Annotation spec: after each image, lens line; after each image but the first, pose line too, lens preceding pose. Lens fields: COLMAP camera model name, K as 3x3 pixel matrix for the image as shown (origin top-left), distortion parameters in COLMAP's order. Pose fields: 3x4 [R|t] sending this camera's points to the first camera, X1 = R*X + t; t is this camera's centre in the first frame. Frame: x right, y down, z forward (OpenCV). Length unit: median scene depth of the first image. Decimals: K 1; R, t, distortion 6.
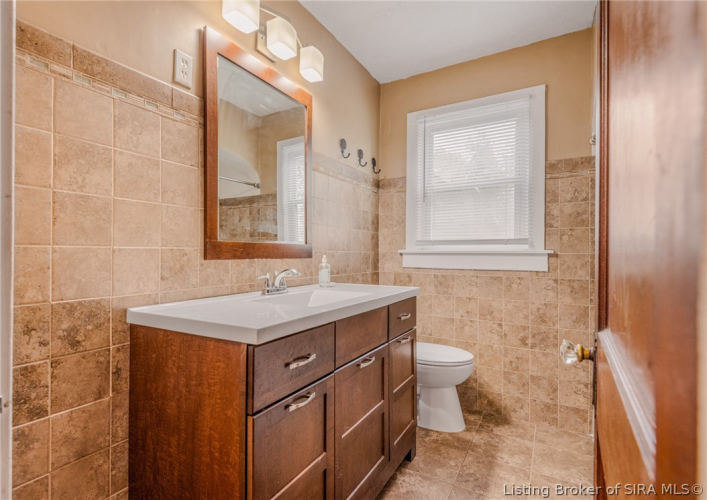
lens RADIAL K [[358.4, 0, 353.5], [0, 358.4, 250.0], [0, 0, 1]] dist [0.003132, -0.001121]
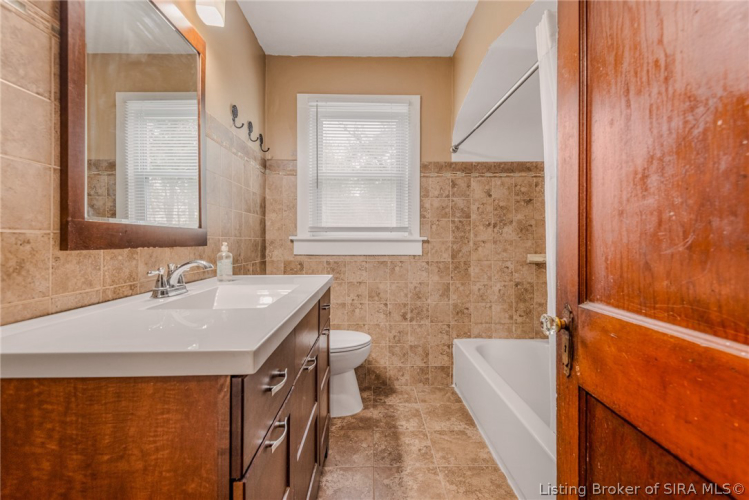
lens RADIAL K [[337.5, 0, 375.5], [0, 337.5, 239.3], [0, 0, 1]] dist [0.030214, -0.017624]
pose [[0.846012, 0.000655, 0.533163, -0.185330], [-0.004836, 0.999968, 0.006445, 0.000887], [-0.533142, -0.008031, 0.845988, 0.143357]]
